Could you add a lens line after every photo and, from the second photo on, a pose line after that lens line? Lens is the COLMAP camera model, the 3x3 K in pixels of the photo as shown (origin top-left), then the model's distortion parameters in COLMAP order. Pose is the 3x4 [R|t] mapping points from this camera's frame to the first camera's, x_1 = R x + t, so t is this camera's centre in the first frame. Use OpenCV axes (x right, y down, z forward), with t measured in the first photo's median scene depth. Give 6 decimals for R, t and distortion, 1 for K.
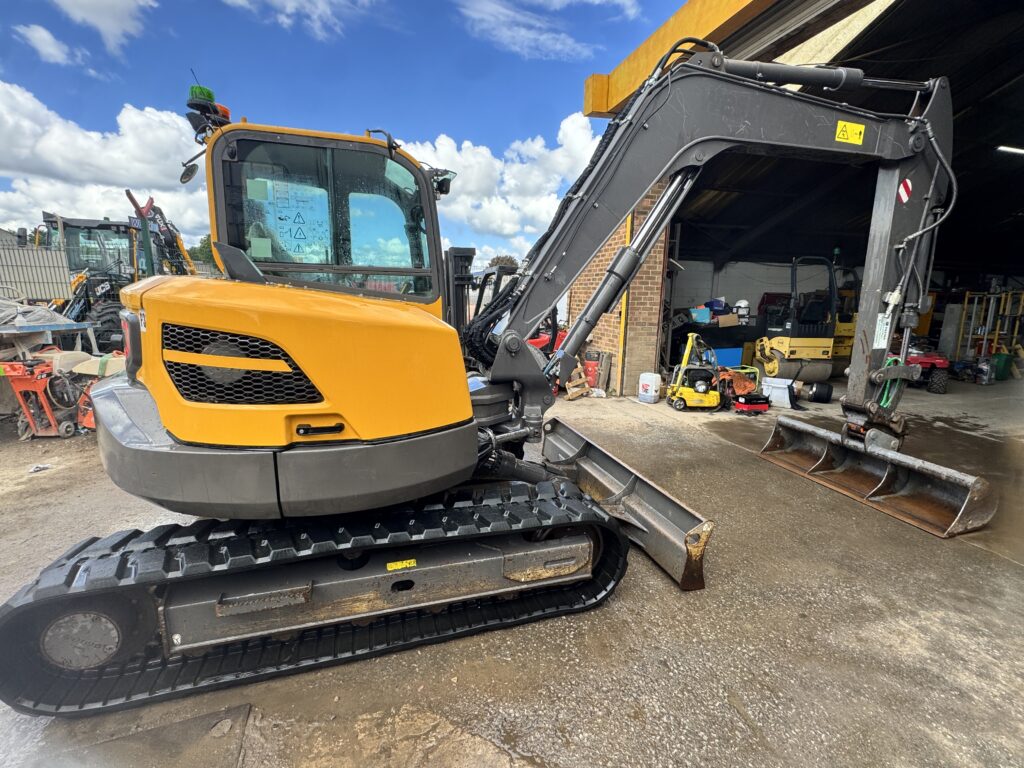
lens RADIAL K [[461.0, 0, 509.8], [0, 461.0, 384.8], [0, 0, 1]] dist [-0.001919, -0.000101]
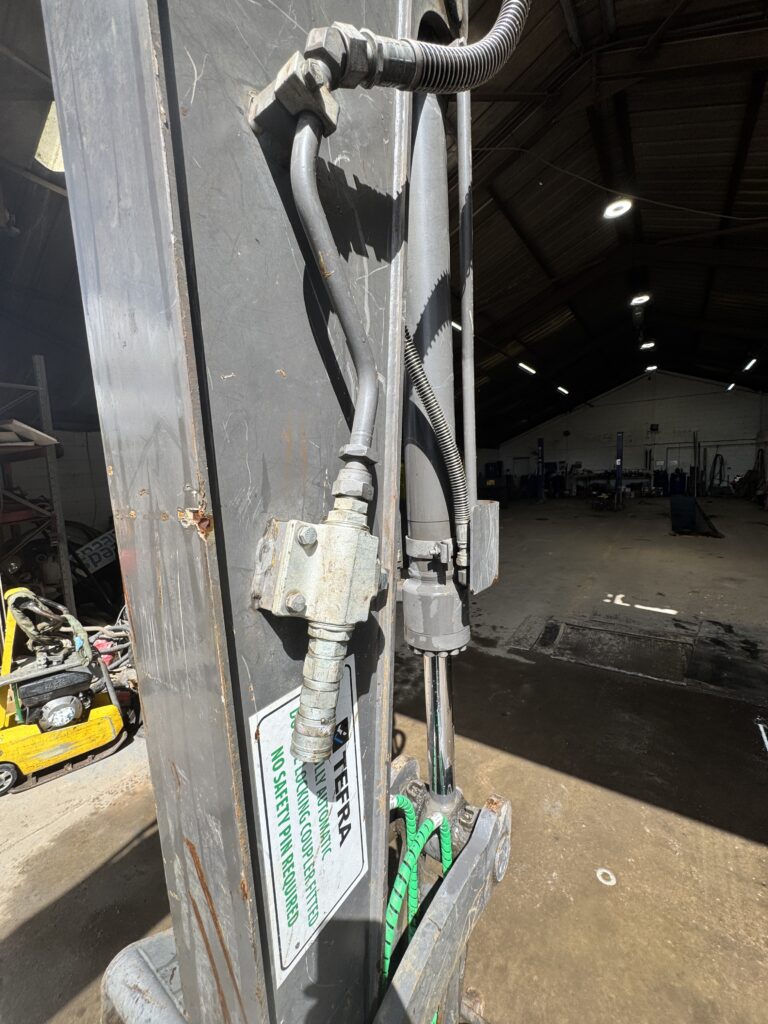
lens RADIAL K [[410.5, 0, 388.7], [0, 410.5, 512.0], [0, 0, 1]] dist [-0.003108, -0.000347]
pose [[0.771304, -0.119043, 0.625235, 0.875085], [0.178948, 0.983287, -0.033539, -0.219786], [-0.610793, 0.137753, 0.779715, 1.018540]]
